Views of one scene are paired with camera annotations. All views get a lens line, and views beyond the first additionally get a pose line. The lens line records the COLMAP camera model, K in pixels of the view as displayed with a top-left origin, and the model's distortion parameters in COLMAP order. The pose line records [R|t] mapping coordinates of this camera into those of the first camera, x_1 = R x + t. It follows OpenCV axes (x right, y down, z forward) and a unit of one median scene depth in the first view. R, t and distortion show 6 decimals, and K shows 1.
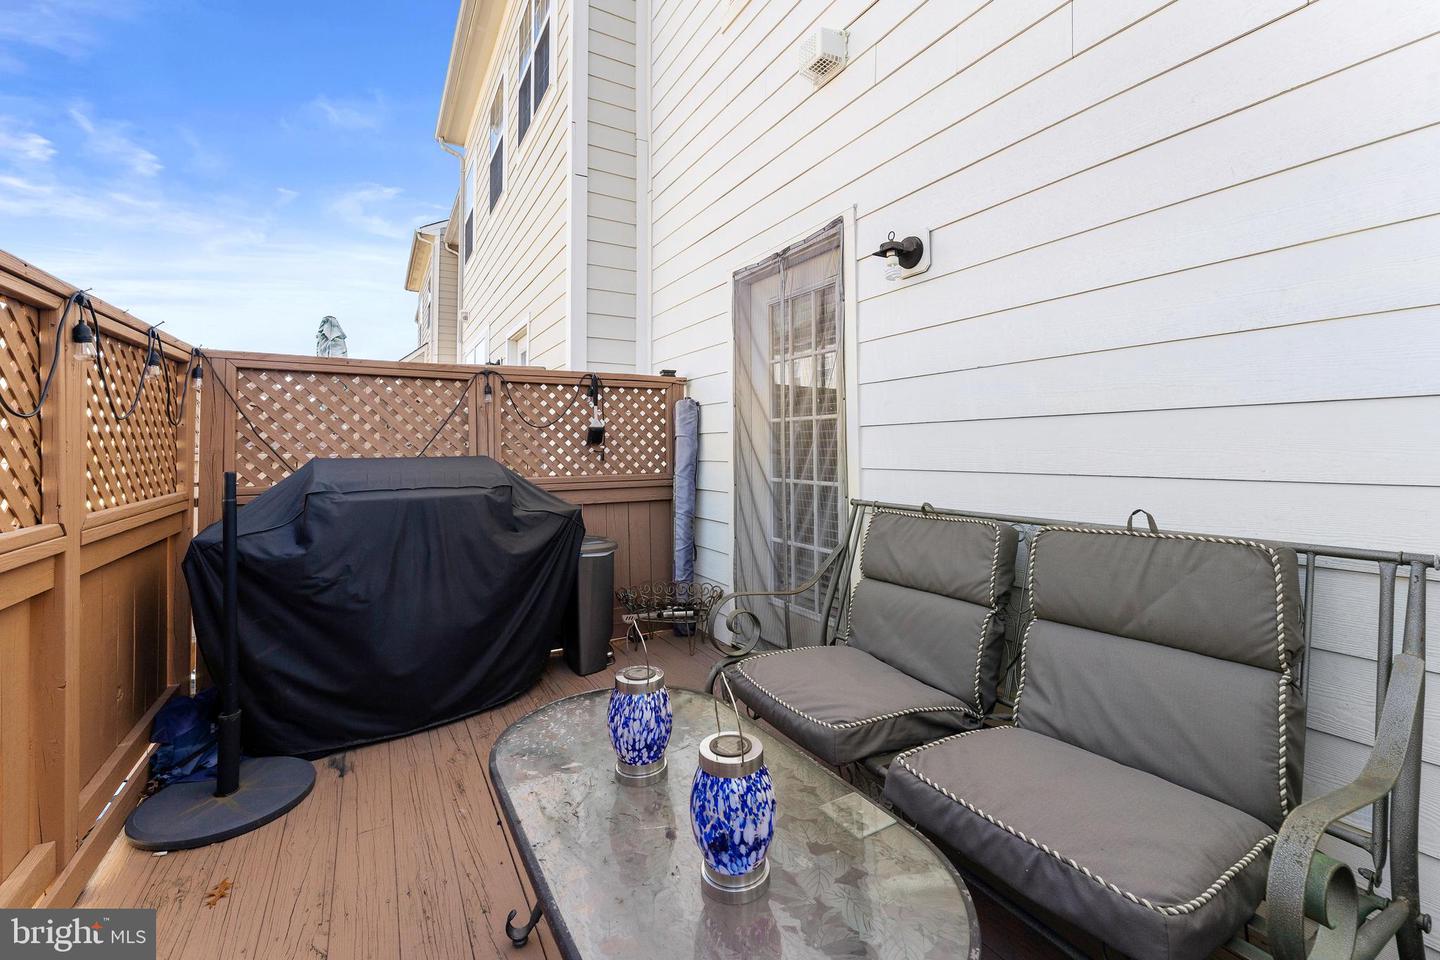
lens RADIAL K [[600.3, 0, 718.0], [0, 600.3, 428.8], [0, 0, 1]] dist [-0.000811, -0.000059]
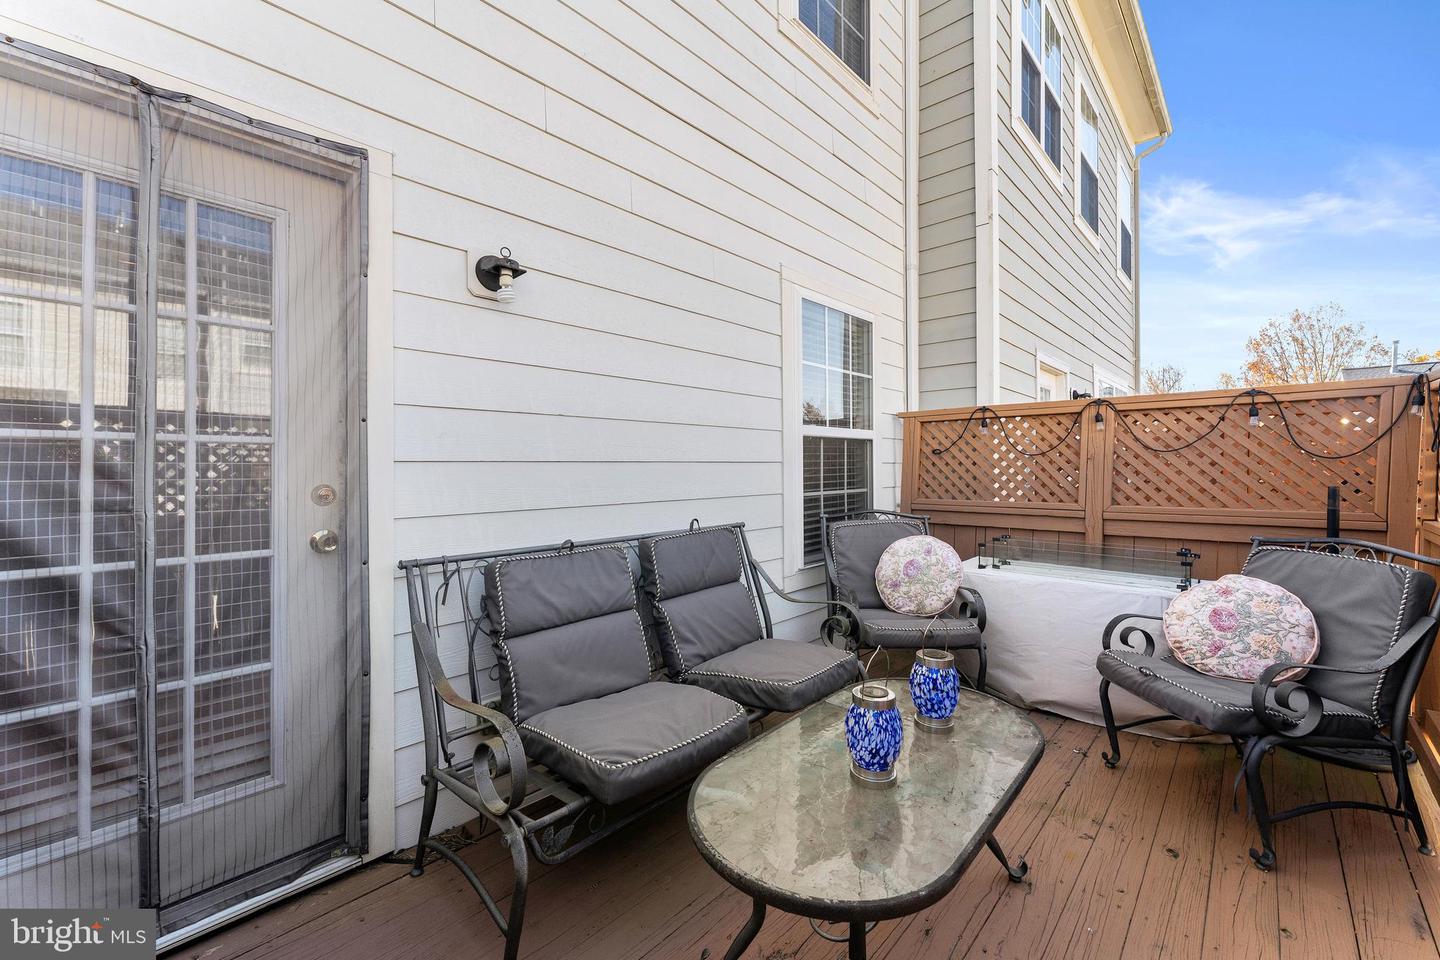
lens RADIAL K [[586.6, 0, 720.0], [0, 586.6, 480.0], [0, 0, 1]] dist [0.000578, 0.000015]
pose [[-0.295025, -0.005207, 0.955475, -0.621912], [-0.021483, 0.999769, -0.001186, 0.012379], [-0.955248, -0.020877, -0.295068, 0.913626]]
